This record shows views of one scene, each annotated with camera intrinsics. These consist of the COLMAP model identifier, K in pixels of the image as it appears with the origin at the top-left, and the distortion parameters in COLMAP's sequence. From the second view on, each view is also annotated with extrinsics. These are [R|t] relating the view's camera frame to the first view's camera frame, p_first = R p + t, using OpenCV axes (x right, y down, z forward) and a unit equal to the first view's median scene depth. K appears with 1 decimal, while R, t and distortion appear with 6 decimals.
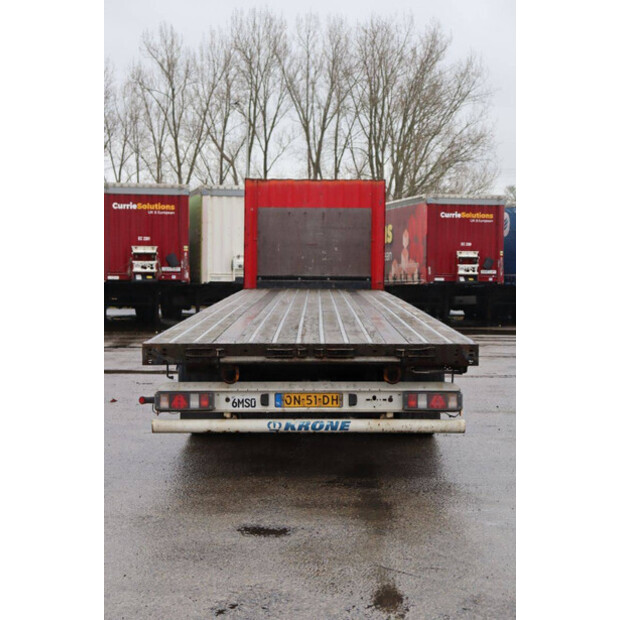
lens RADIAL K [[1252.3, 0, 318.5], [0, 1252.3, 308.9], [0, 0, 1]] dist [0.323575, 0.047629]
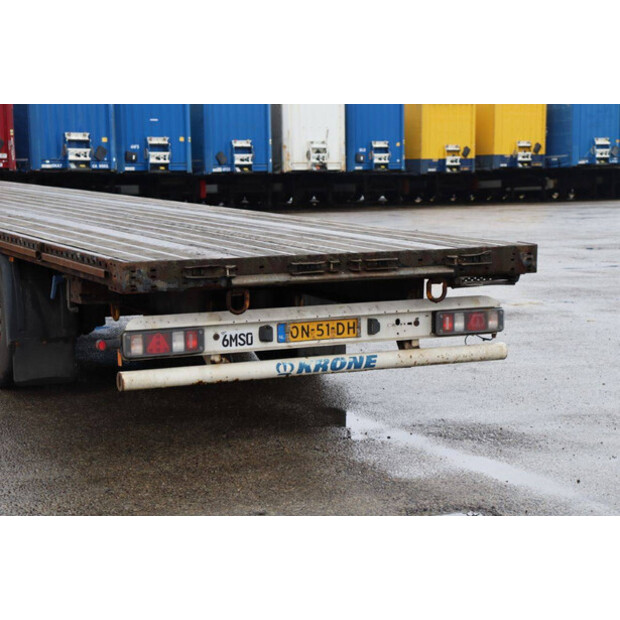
lens RADIAL K [[1446.9, 0, 310.0], [0, 1446.9, 310.0], [0, 0, 1]] dist [0.436022, 0.355702]
pose [[0.908328, -0.056614, 0.414408, -0.363369], [0.025731, 0.996484, 0.079735, -0.006802], [-0.417465, -0.061763, 0.906591, 0.235381]]
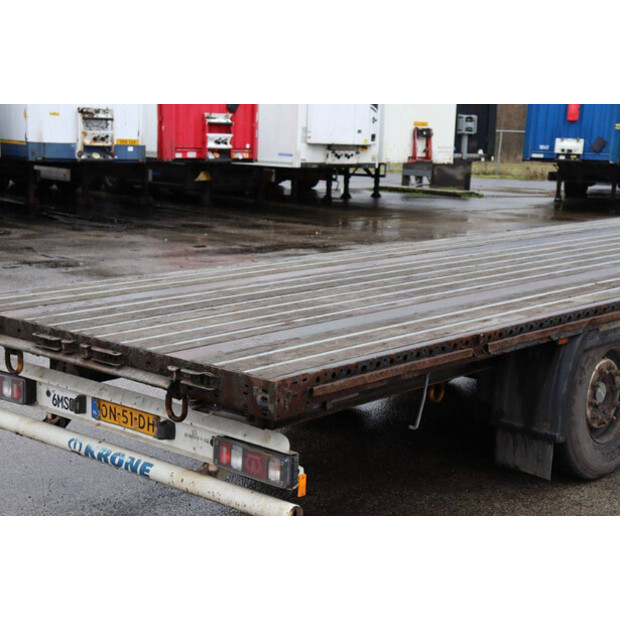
lens RADIAL K [[1090.4, 0, 310.0], [0, 1090.4, 310.0], [0, 0, 1]] dist [0.117390, 0.905945]
pose [[0.743694, 0.133486, -0.655058, 0.424577], [-0.053950, 0.988650, 0.140215, -0.065507], [0.666340, -0.068936, 0.742455, 0.649894]]
